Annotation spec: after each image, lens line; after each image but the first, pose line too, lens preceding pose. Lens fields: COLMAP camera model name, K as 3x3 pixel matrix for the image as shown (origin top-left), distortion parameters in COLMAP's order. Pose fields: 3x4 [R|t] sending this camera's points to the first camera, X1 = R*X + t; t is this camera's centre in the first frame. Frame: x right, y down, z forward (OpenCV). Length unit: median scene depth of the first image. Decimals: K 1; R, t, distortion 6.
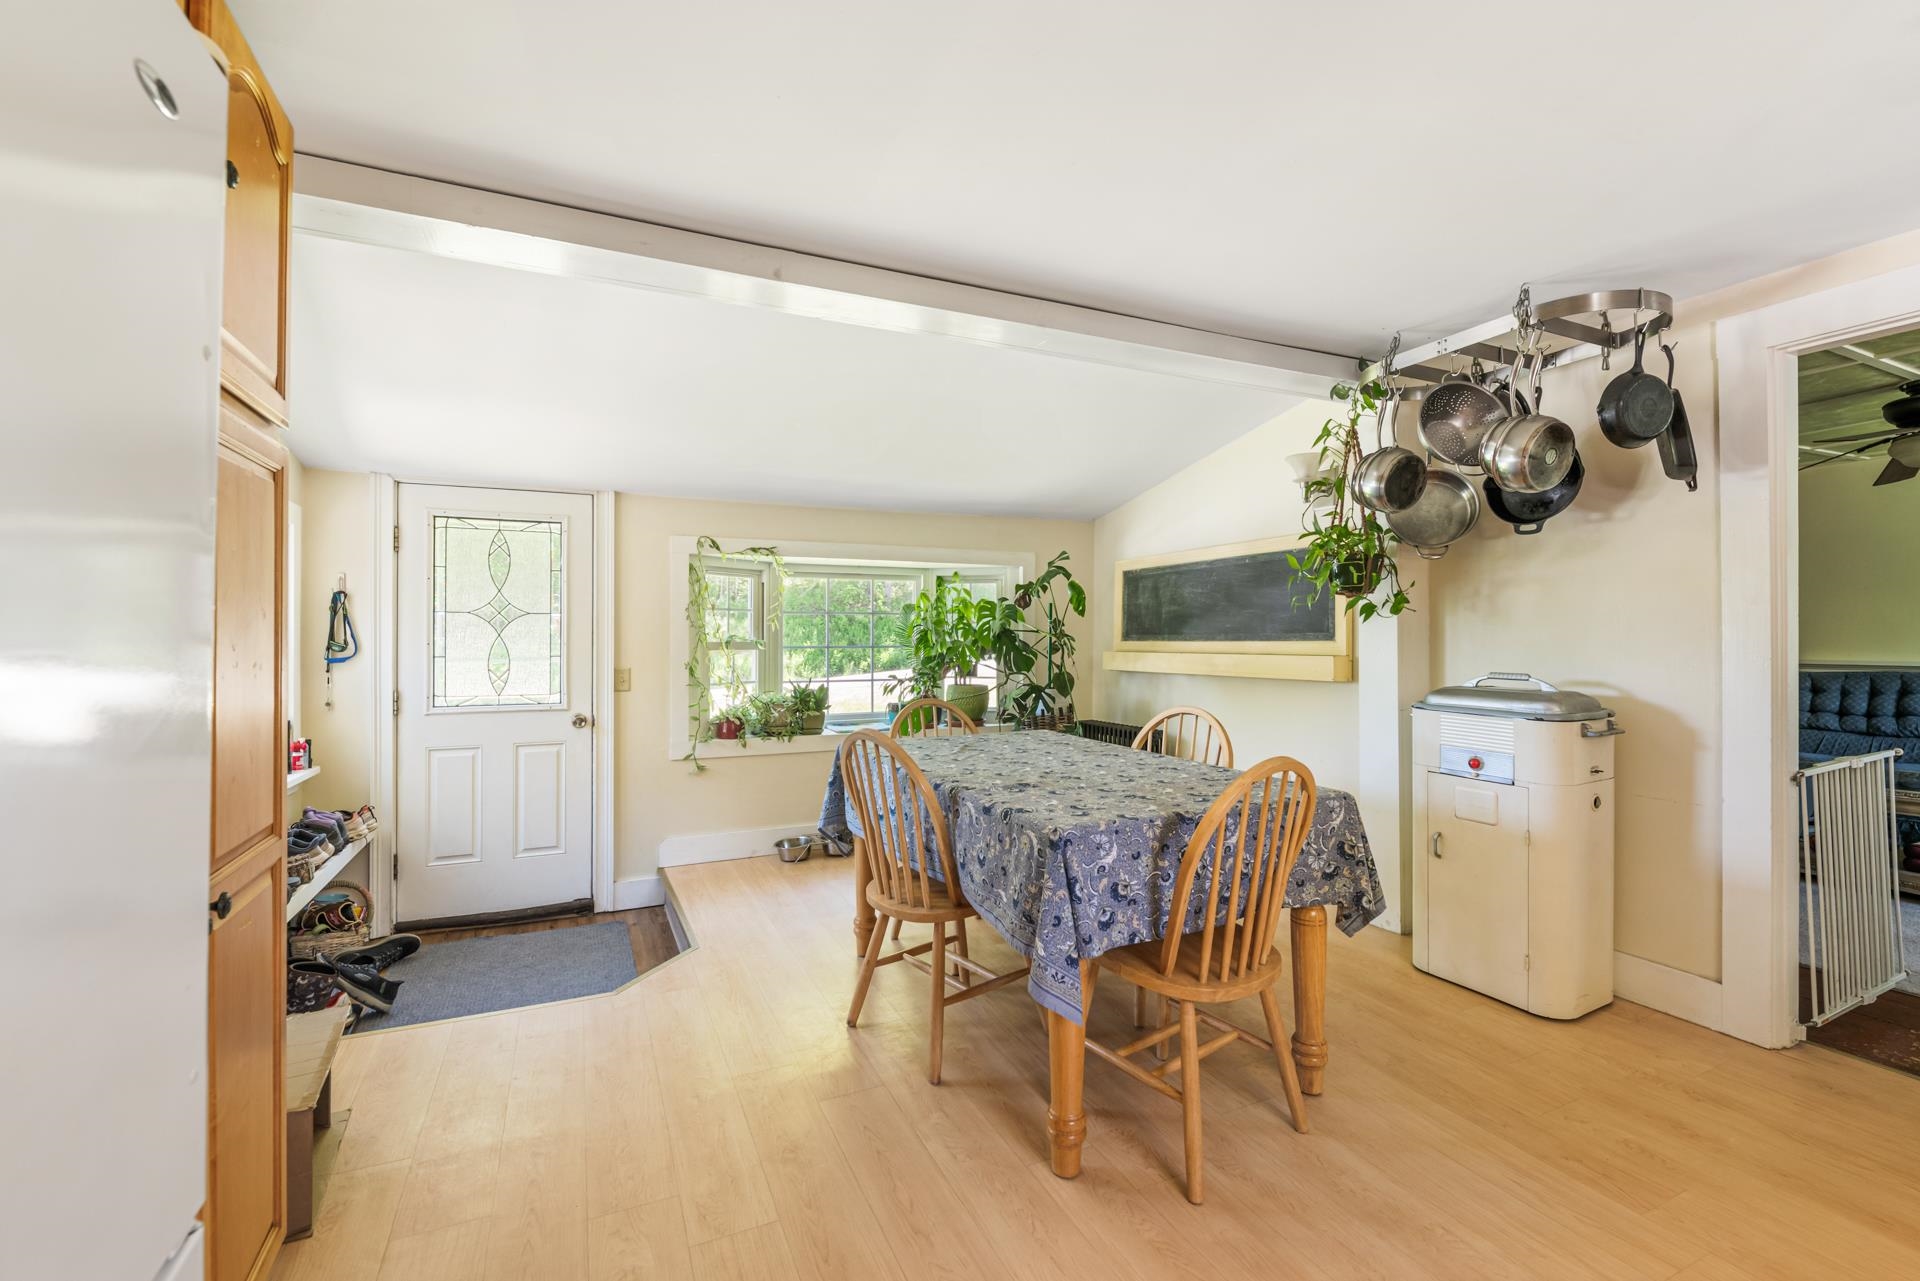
lens RADIAL K [[829.3, 0, 964.6], [0, 829.3, 626.1], [0, 0, 1]] dist [-0.001066, -0.000144]
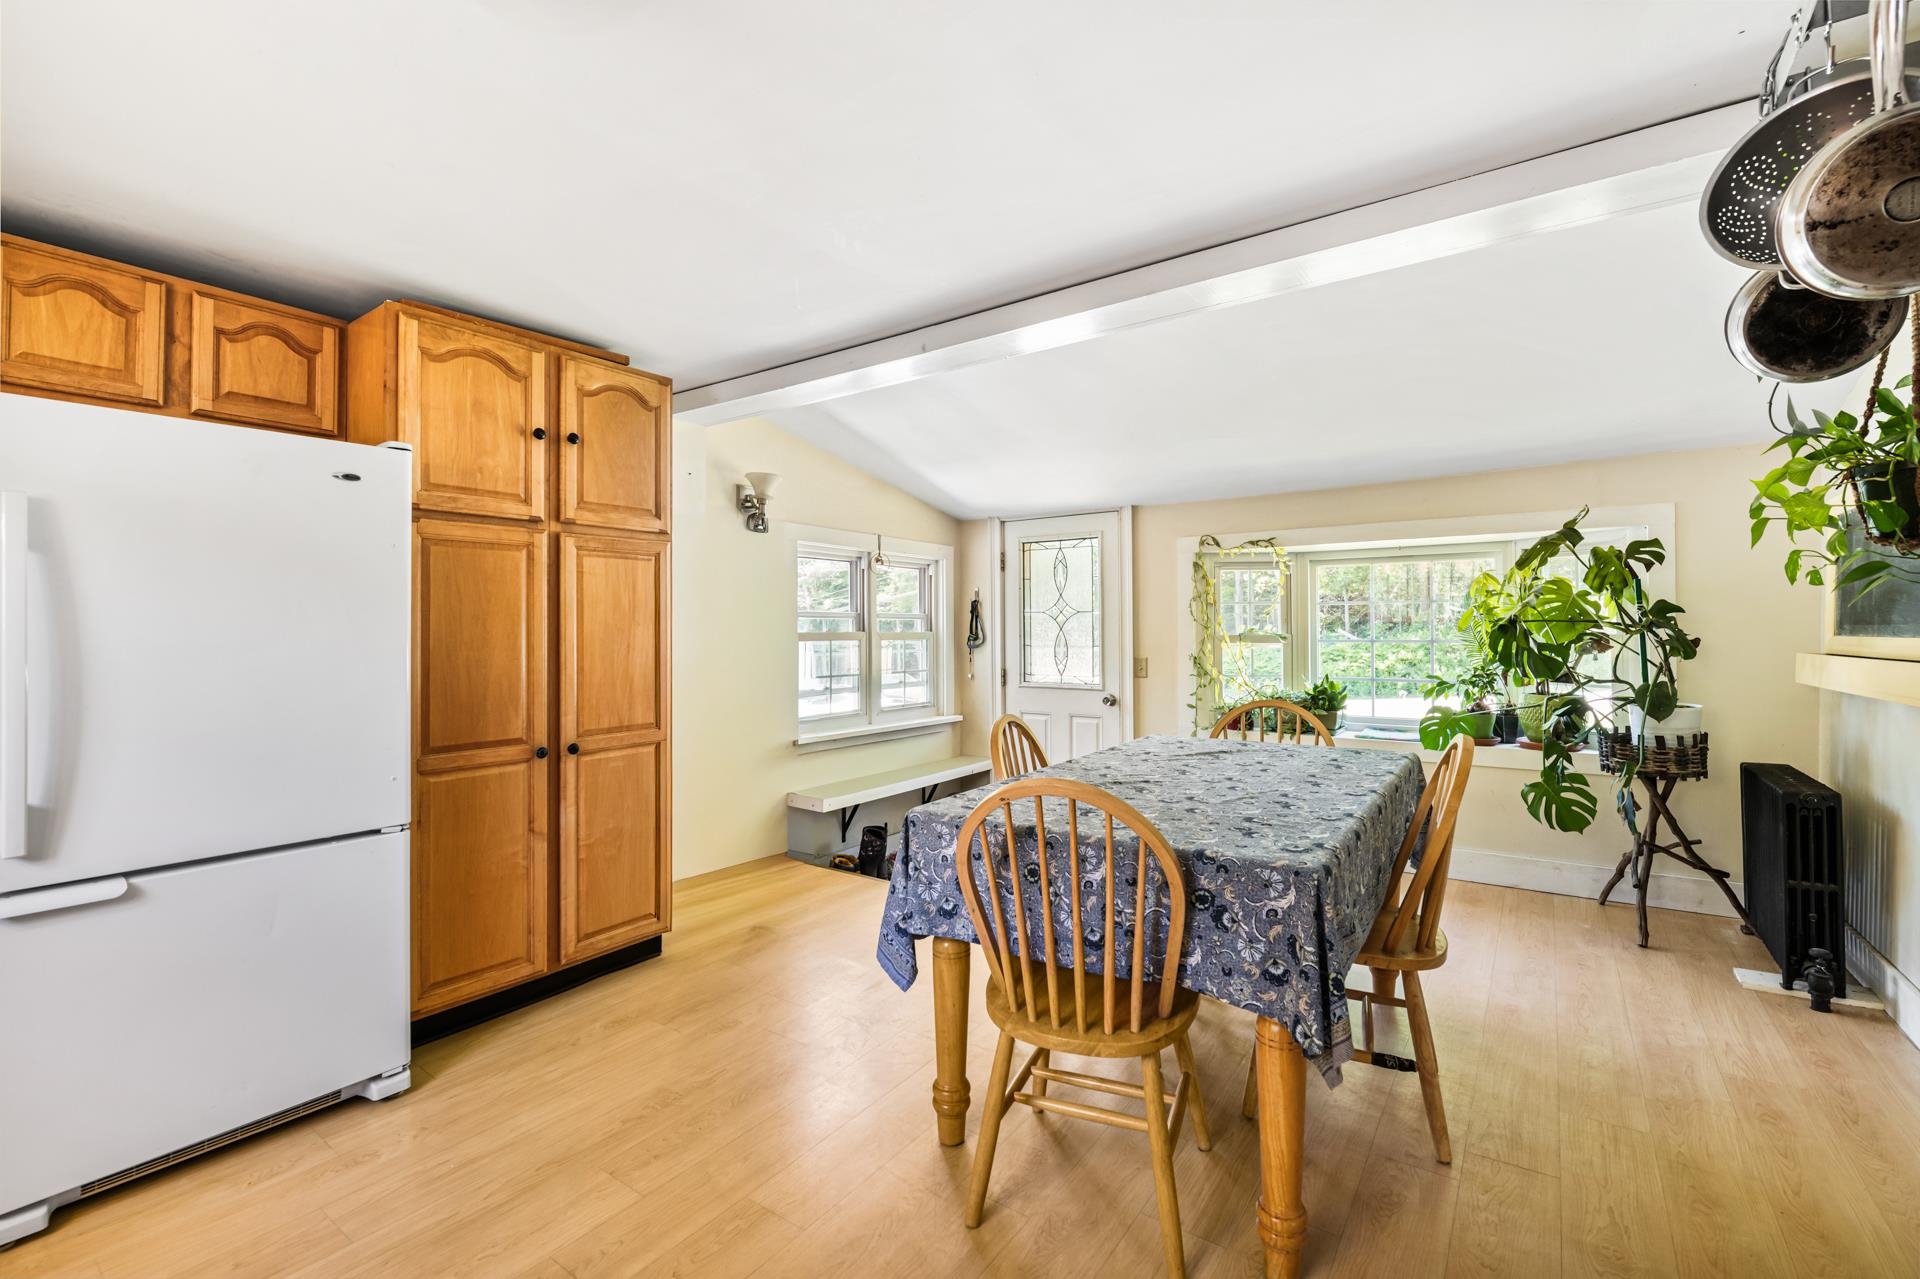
lens RADIAL K [[821.5, 0, 965.1], [0, 821.5, 598.0], [0, 0, 1]] dist [-0.000835, -0.004737]
pose [[0.497571, -0.036027, -0.866675, 0.470891], [0.016370, 0.999349, -0.032144, 0.000974], [0.867269, 0.001807, 0.497837, 0.224571]]
